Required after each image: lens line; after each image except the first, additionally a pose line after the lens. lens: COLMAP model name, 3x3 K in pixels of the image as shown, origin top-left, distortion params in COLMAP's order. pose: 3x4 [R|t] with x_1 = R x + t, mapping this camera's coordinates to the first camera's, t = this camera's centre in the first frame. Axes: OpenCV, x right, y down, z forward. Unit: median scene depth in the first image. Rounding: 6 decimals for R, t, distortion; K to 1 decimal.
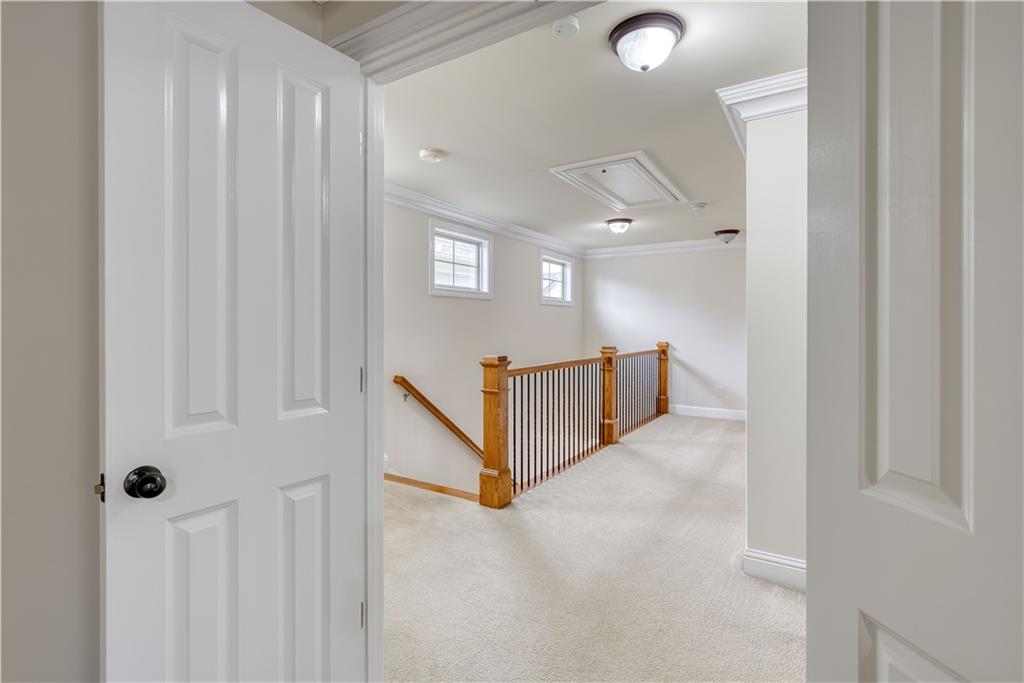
lens RADIAL K [[476.6, 0, 510.8], [0, 476.6, 331.5], [0, 0, 1]] dist [0.001902, 0.000374]
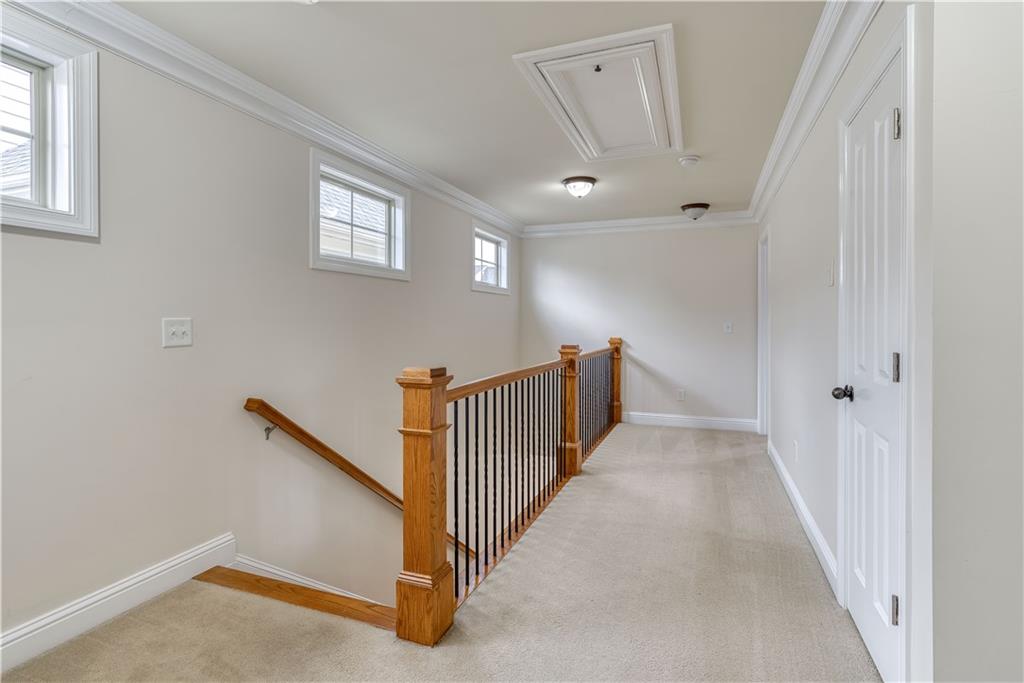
lens RADIAL K [[486.8, 0, 526.0], [0, 486.8, 326.3], [0, 0, 1]] dist [-0.000488, 0.000454]
pose [[0.977678, -0.003692, 0.210079, -0.023396], [0.004083, 0.999991, -0.001430, 0.002642], [-0.210071, 0.002256, 0.977683, 0.268614]]
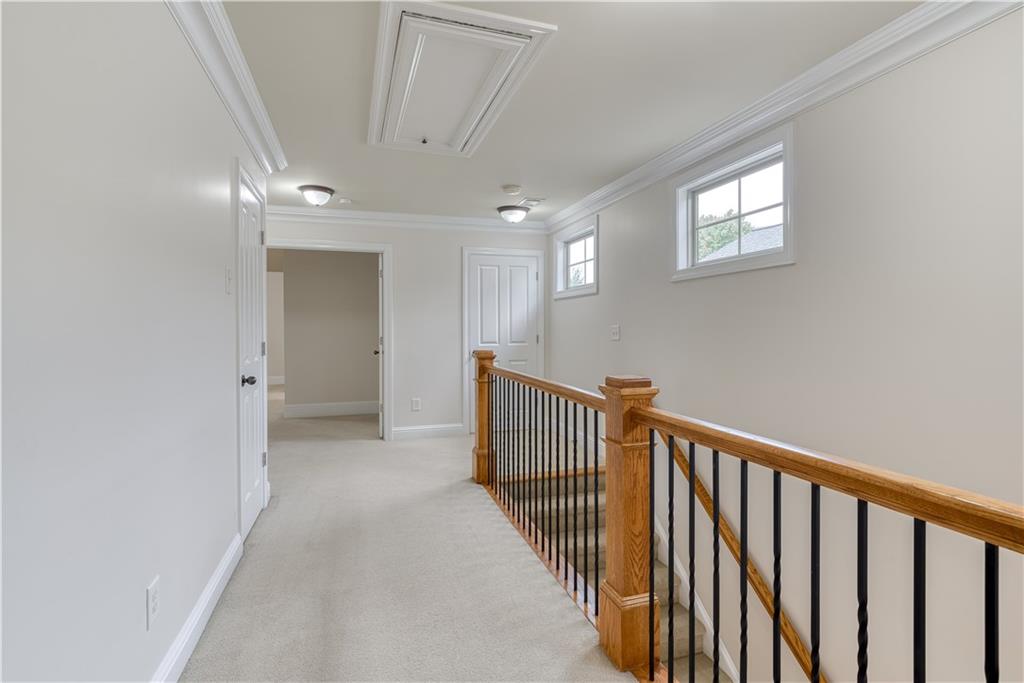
lens RADIAL K [[476.6, 0, 510.8], [0, 476.6, 331.5], [0, 0, 1]] dist [0.001902, 0.000374]
pose [[-0.639828, 0.014128, -0.768388, 0.524320], [0.002438, 0.999863, 0.016354, -0.010161], [0.768514, 0.008590, -0.639775, 1.160267]]
